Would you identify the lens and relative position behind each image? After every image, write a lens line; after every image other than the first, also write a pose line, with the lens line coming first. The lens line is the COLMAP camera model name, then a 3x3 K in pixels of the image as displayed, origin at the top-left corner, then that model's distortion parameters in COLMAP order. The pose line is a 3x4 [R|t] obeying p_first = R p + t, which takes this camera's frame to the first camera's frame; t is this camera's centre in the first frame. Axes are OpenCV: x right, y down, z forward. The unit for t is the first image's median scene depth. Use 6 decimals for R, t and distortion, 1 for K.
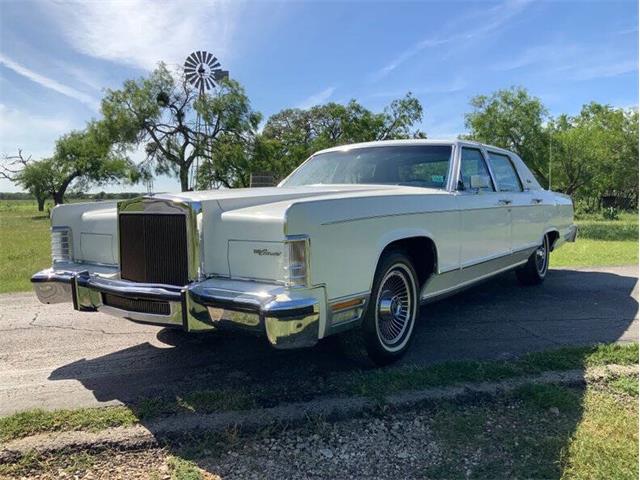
lens RADIAL K [[513.0, 0, 316.3], [0, 513.0, 250.9], [0, 0, 1]] dist [-0.019826, -0.011197]
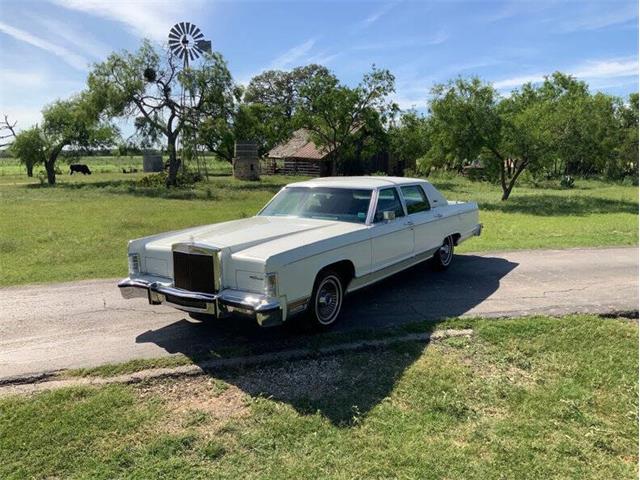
lens RADIAL K [[525.7, 0, 320.6], [0, 525.7, 239.2], [0, 0, 1]] dist [-0.010756, -0.005794]
pose [[0.999323, -0.009475, 0.035553, 0.058904], [0.007056, 0.997689, 0.067578, -0.205472], [-0.036111, -0.067282, 0.997080, -0.748142]]
